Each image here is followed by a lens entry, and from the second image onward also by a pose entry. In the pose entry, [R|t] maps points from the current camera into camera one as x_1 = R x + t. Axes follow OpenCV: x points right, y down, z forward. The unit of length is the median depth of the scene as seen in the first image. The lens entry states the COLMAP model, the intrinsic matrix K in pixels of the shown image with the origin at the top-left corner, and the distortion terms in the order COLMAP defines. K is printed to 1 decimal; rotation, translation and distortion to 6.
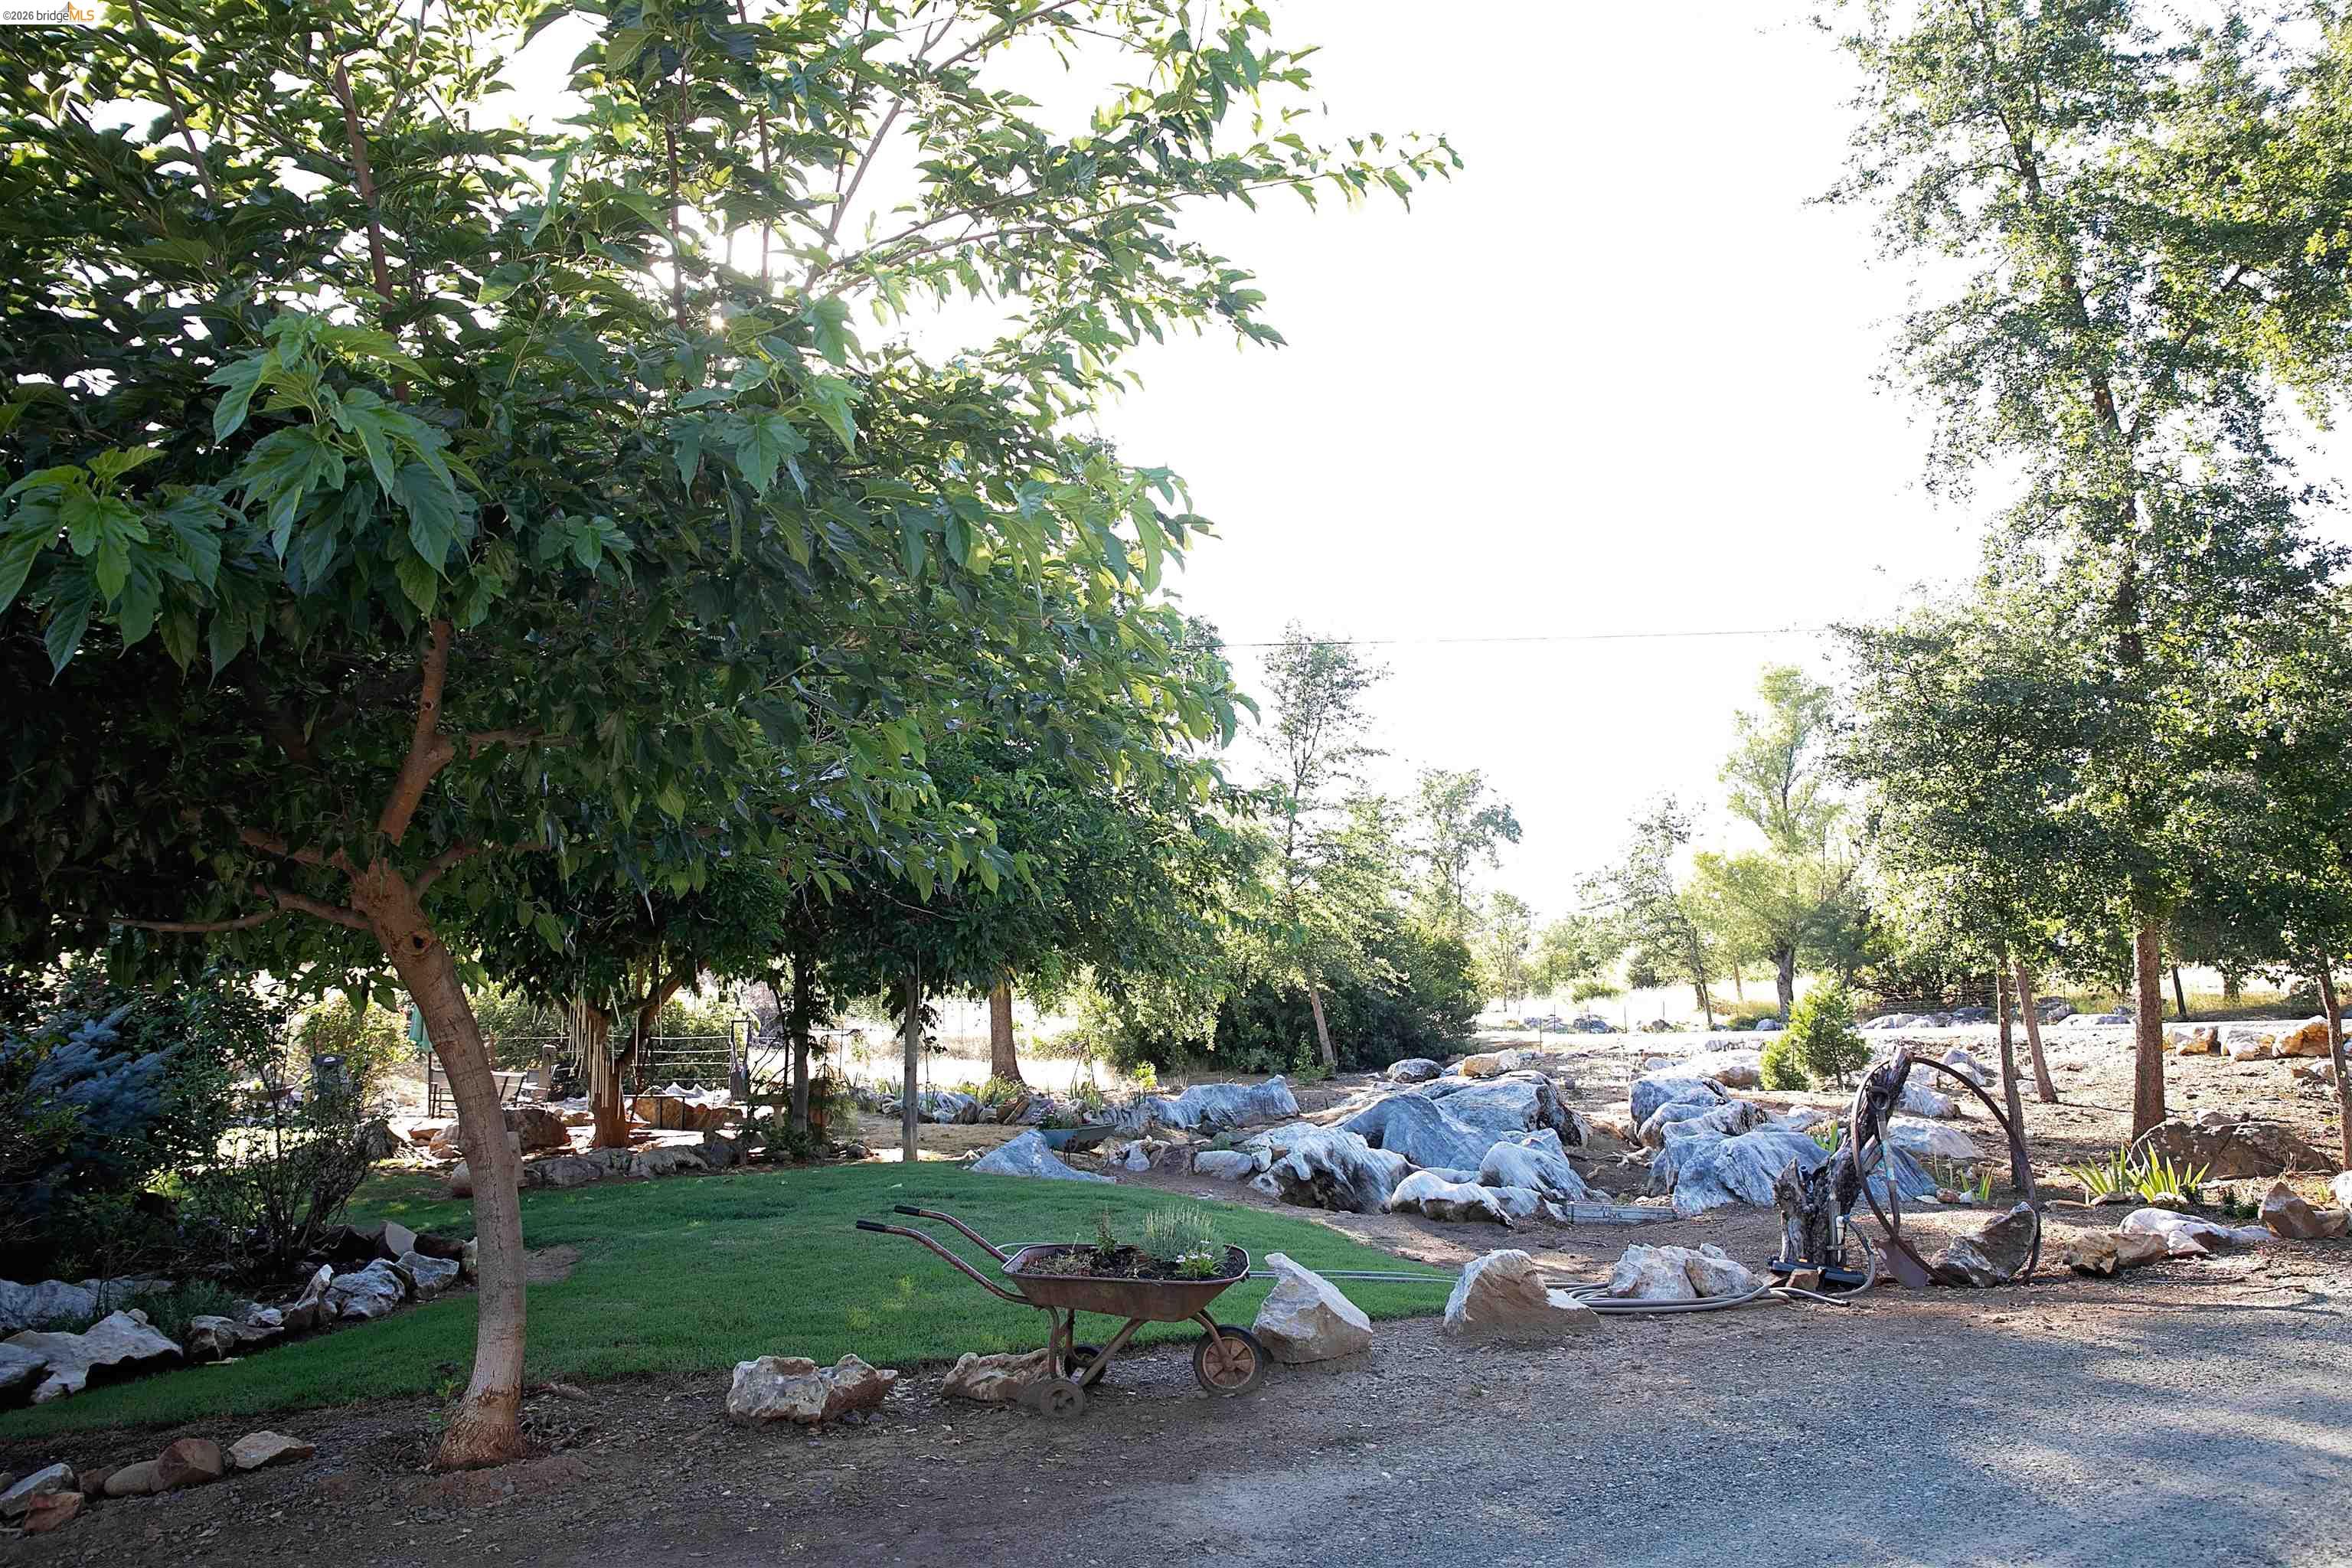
lens RADIAL K [[1608.3, 0, 1174.5], [0, 1608.3, 813.3], [0, 0, 1]] dist [-0.133318, 0.099414]
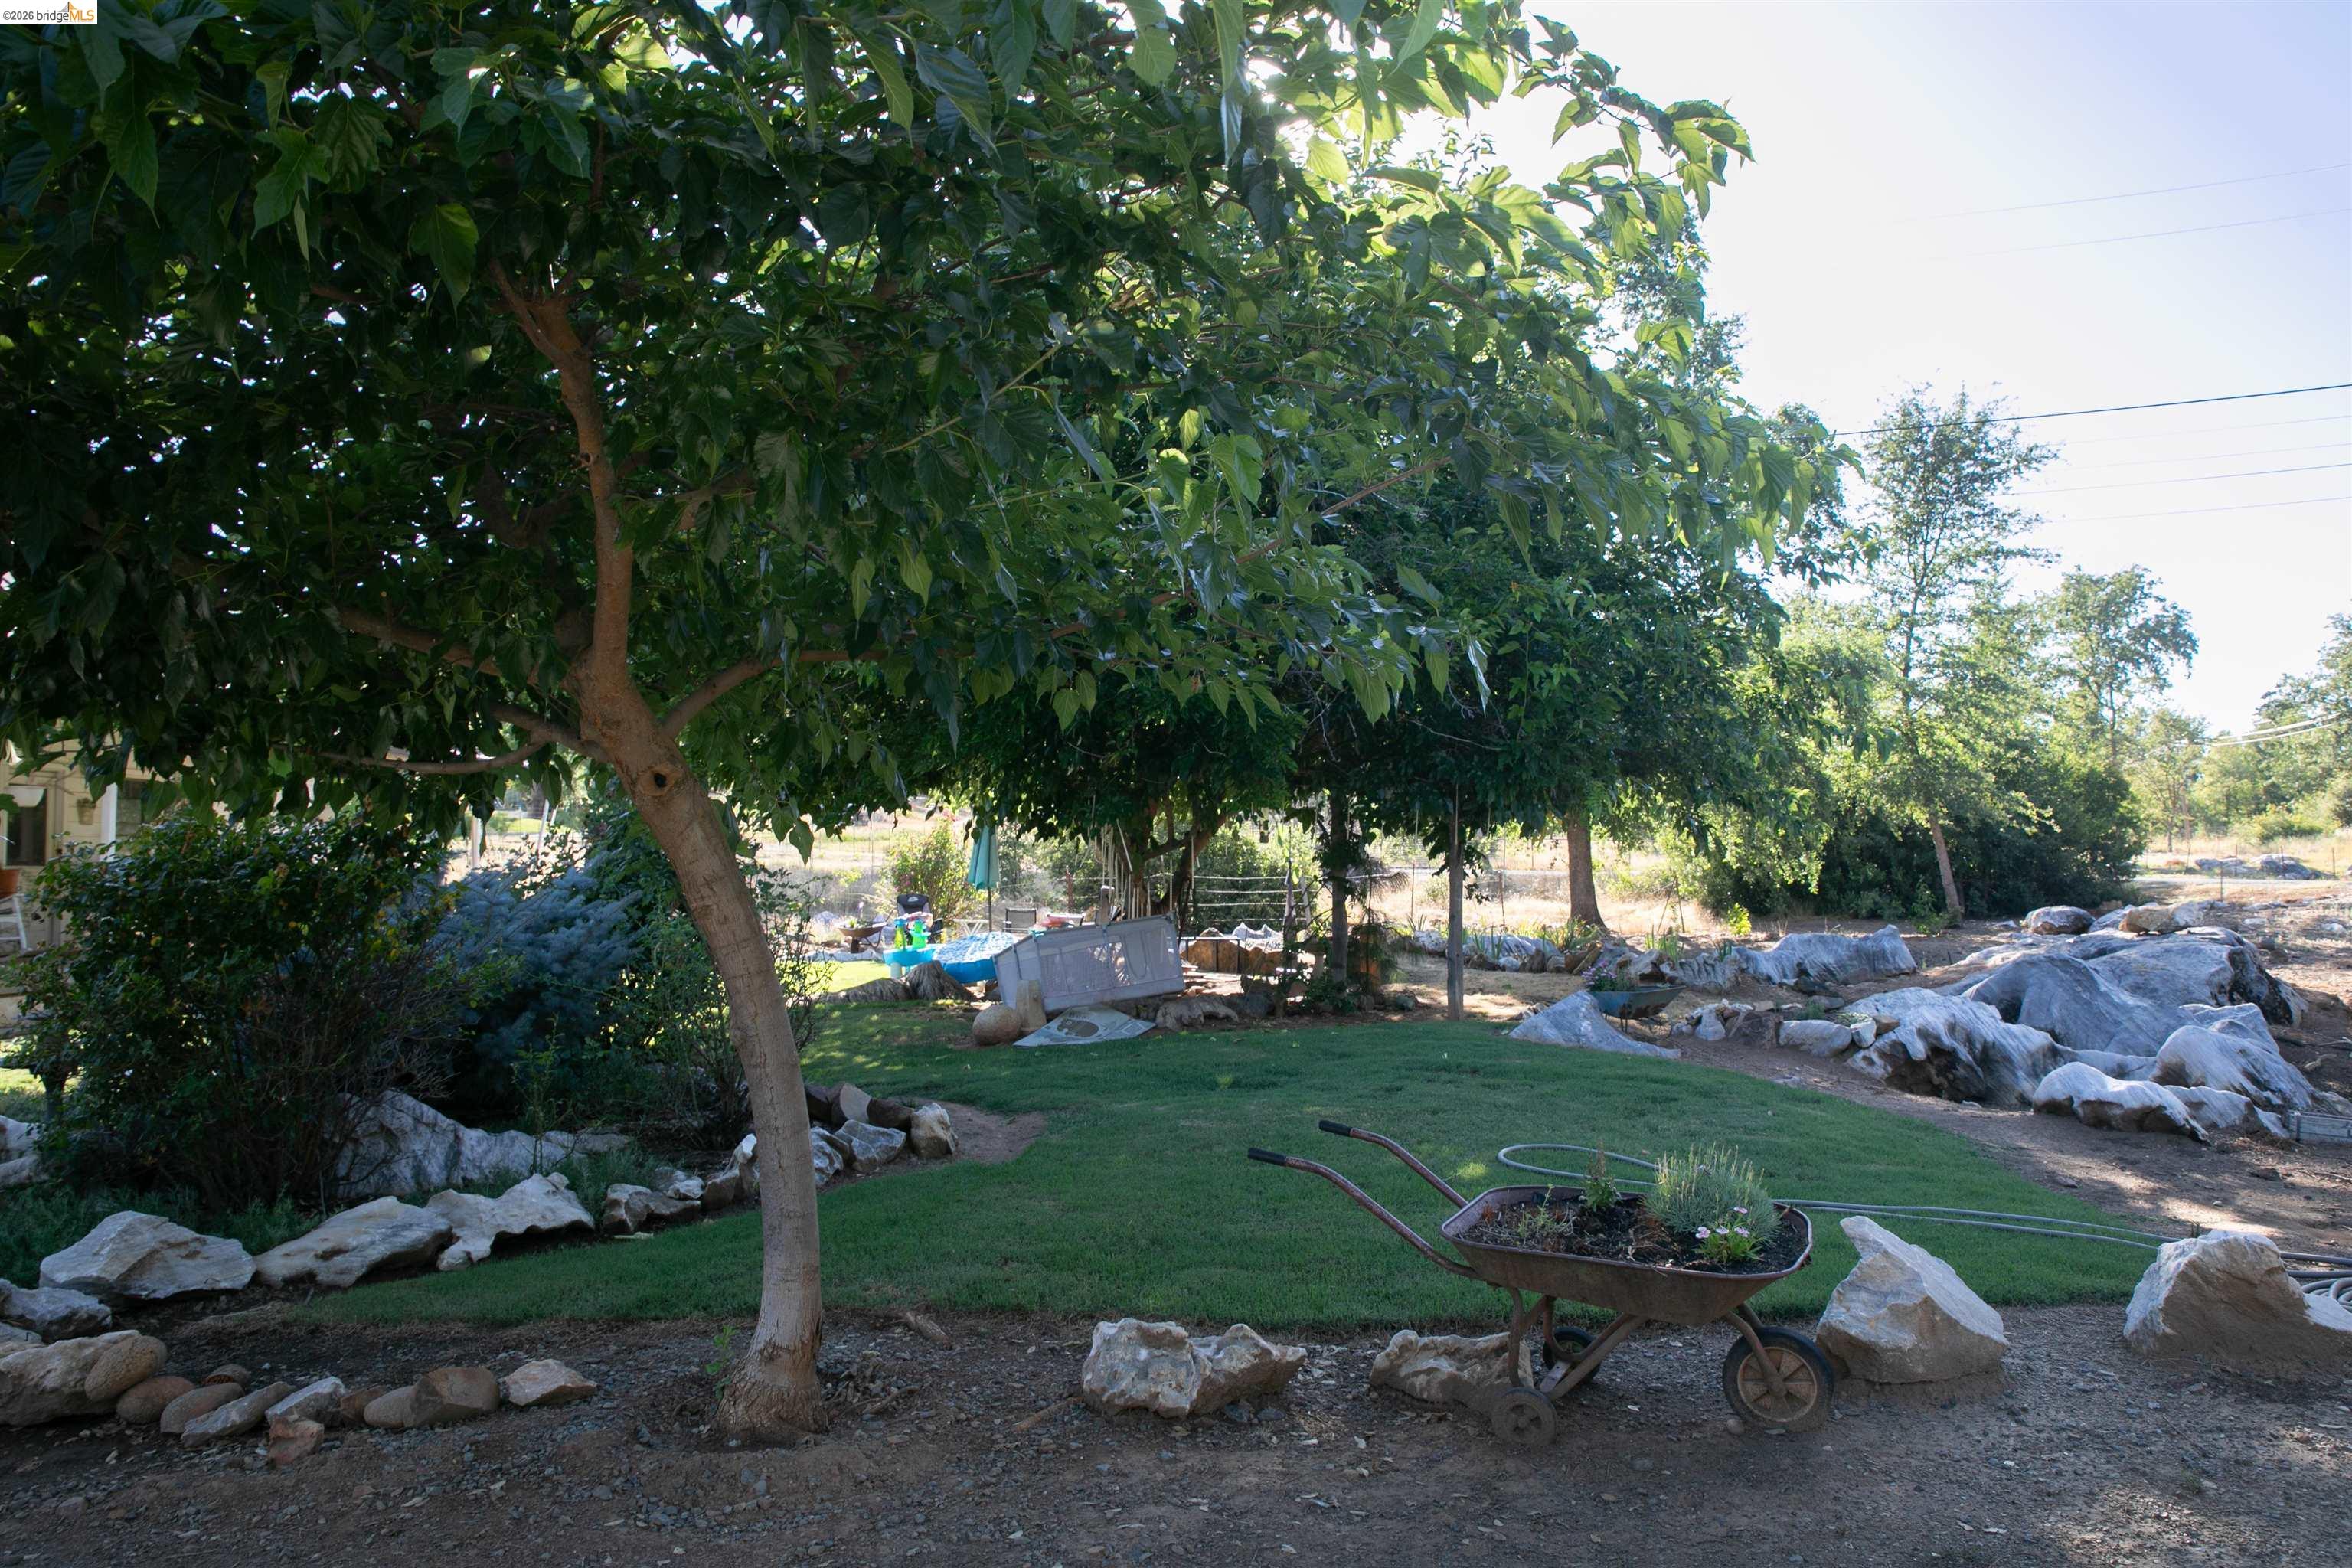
lens RADIAL K [[1608.3, 0, 1174.5], [0, 1608.3, 813.3], [0, 0, 1]] dist [-0.133318, 0.099414]
pose [[0.933228, -0.002796, -0.359273, 0.011859], [0.039191, 0.994795, 0.094059, 0.010637], [0.357140, -0.101858, 0.928481, 0.108027]]
